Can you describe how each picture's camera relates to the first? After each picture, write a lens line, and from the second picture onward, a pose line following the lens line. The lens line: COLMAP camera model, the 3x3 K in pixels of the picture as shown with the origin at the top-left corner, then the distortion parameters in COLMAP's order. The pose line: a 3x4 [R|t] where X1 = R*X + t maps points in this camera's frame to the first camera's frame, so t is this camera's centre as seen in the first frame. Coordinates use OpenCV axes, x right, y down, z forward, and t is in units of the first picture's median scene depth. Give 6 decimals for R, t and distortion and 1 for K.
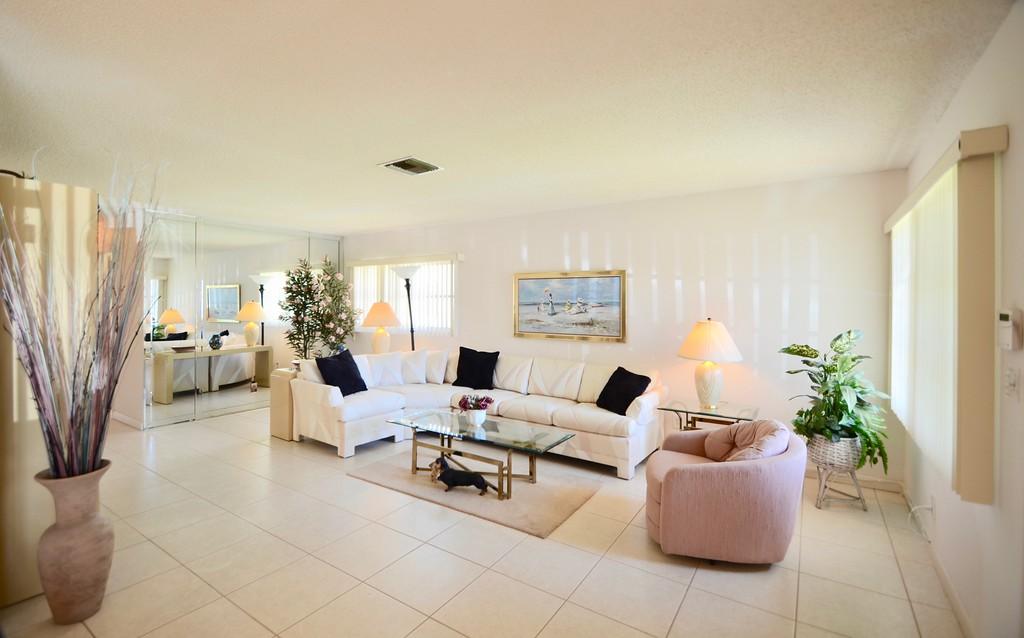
lens RADIAL K [[456.6, 0, 509.1], [0, 456.6, 301.1], [0, 0, 1]] dist [-0.000622, -0.000211]
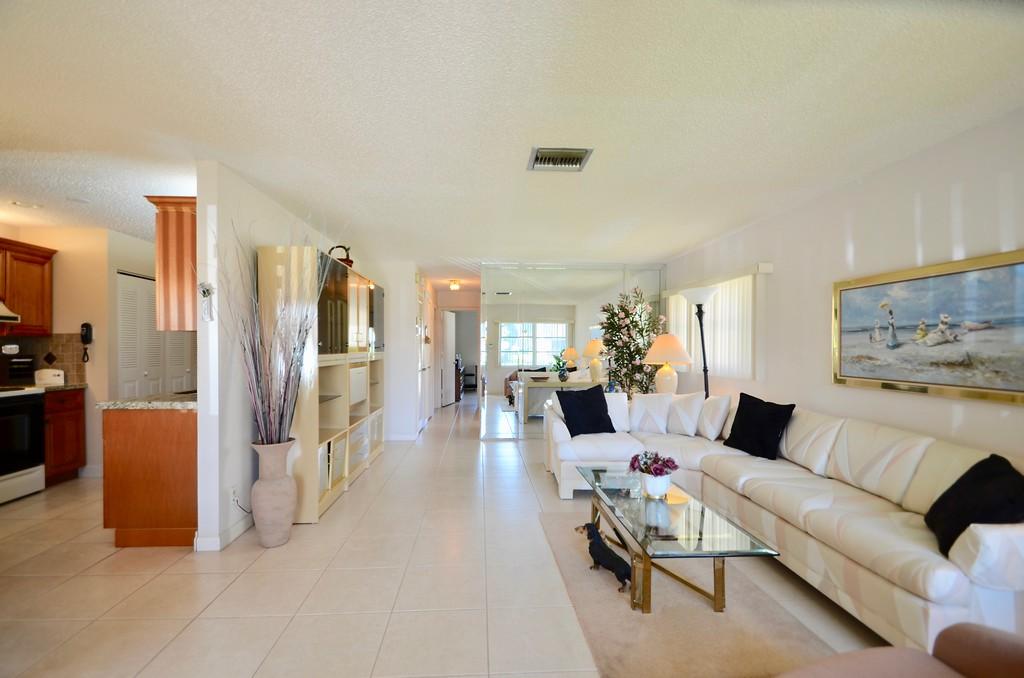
lens RADIAL K [[468.8, 0, 504.4], [0, 468.8, 350.2], [0, 0, 1]] dist [0.015695, -0.017671]
pose [[0.605771, 0.005596, -0.795619, 0.266347], [0.002516, 0.999957, 0.008948, 0.027029], [0.795635, -0.007422, 0.605731, 0.267916]]
